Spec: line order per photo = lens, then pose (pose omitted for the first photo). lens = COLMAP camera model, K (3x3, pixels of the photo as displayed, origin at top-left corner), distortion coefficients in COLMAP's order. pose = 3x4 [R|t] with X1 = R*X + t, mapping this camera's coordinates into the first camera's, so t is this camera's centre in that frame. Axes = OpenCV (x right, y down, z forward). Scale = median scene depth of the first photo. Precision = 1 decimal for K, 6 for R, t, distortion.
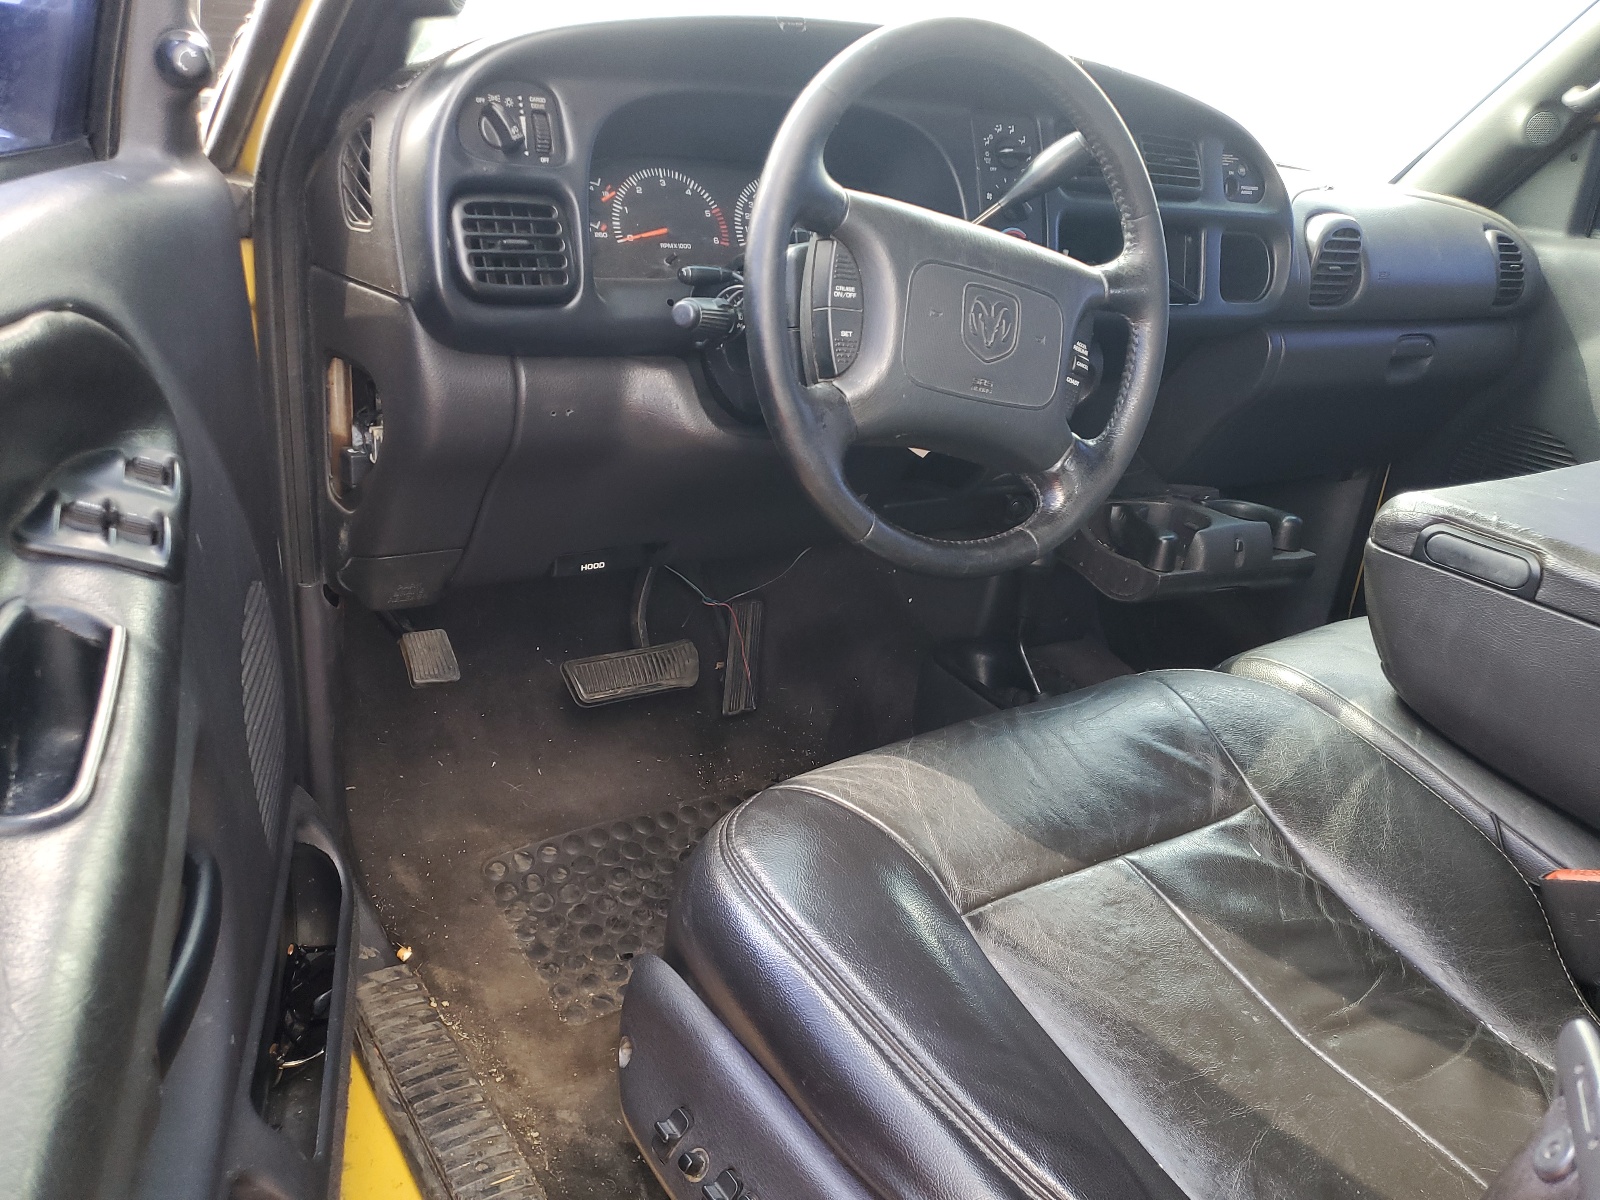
lens RADIAL K [[1192.5, 0, 800.0], [0, 1192.5, 600.0], [0, 0, 1]] dist [0.004866, 0.001816]
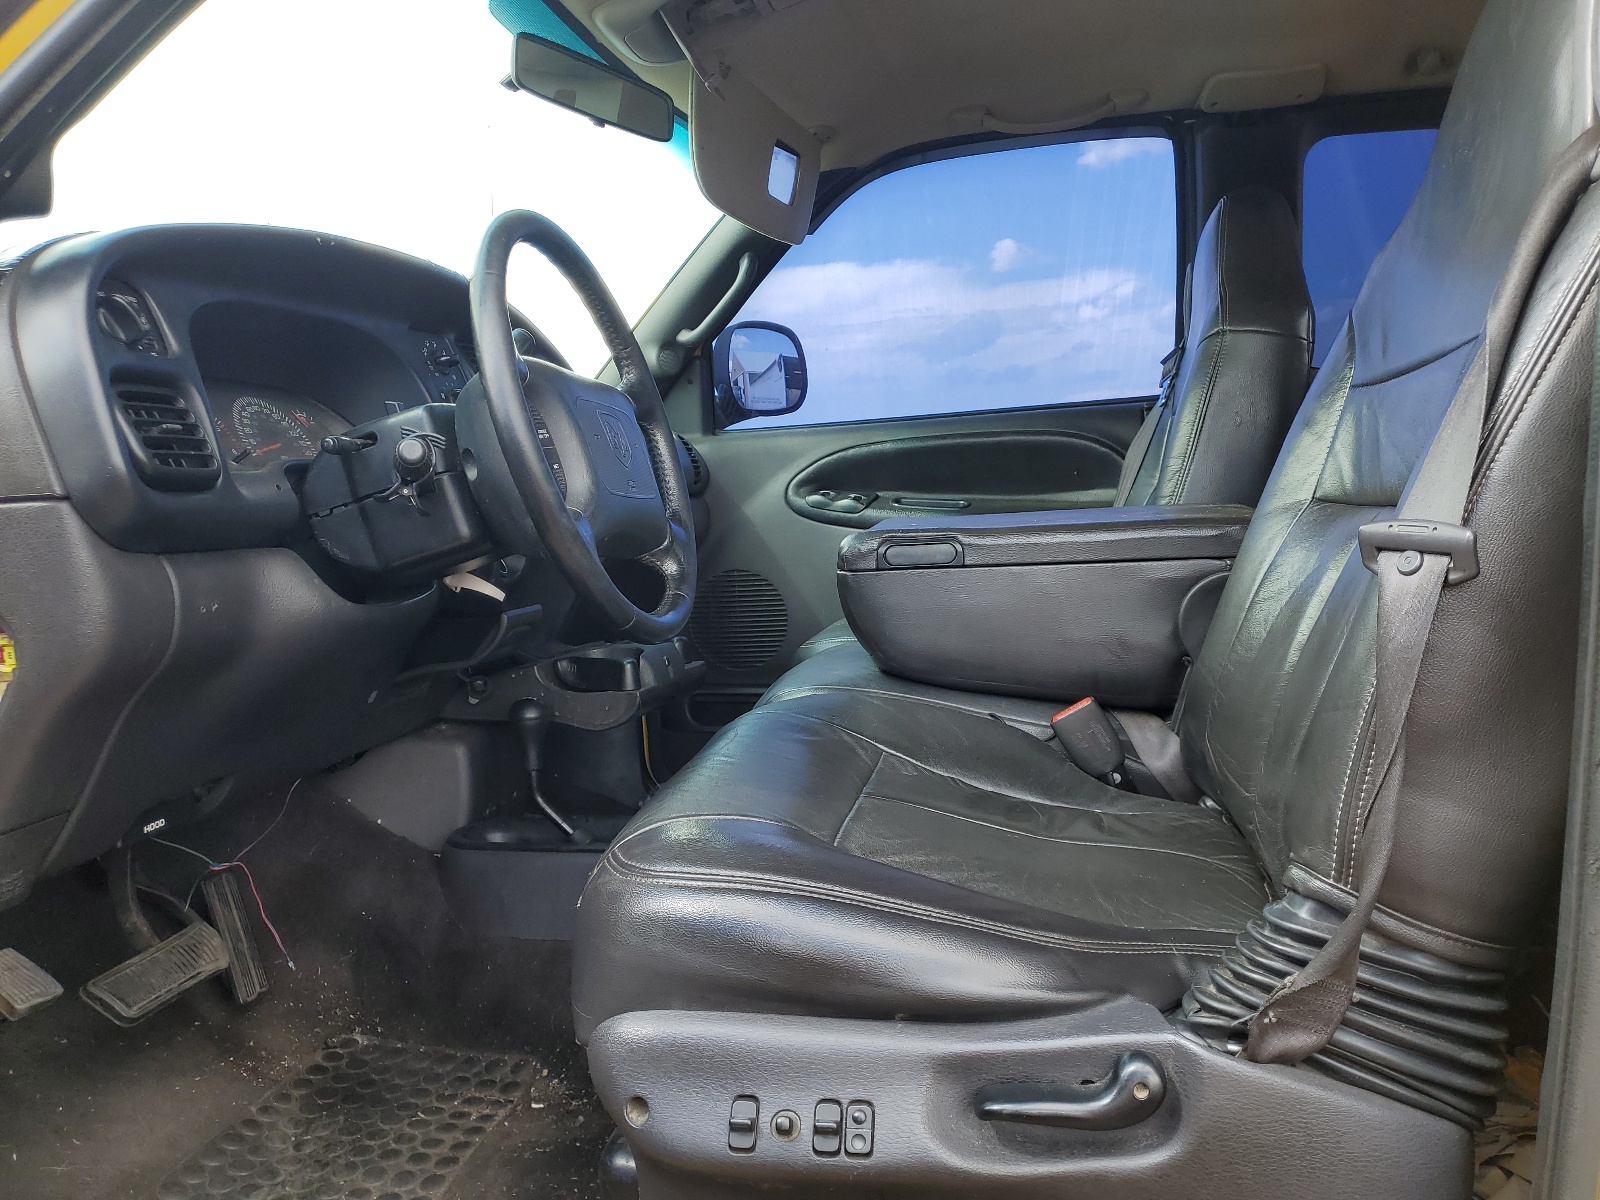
lens RADIAL K [[1219.5, 0, 800.0], [0, 1219.5, 600.0], [0, 0, 1]] dist [0.003220, -0.000292]
pose [[0.702547, -0.198435, 0.683412, -0.420749], [0.367138, 0.923734, -0.109203, 0.090289], [-0.609621, 0.327626, 0.721819, 0.014199]]
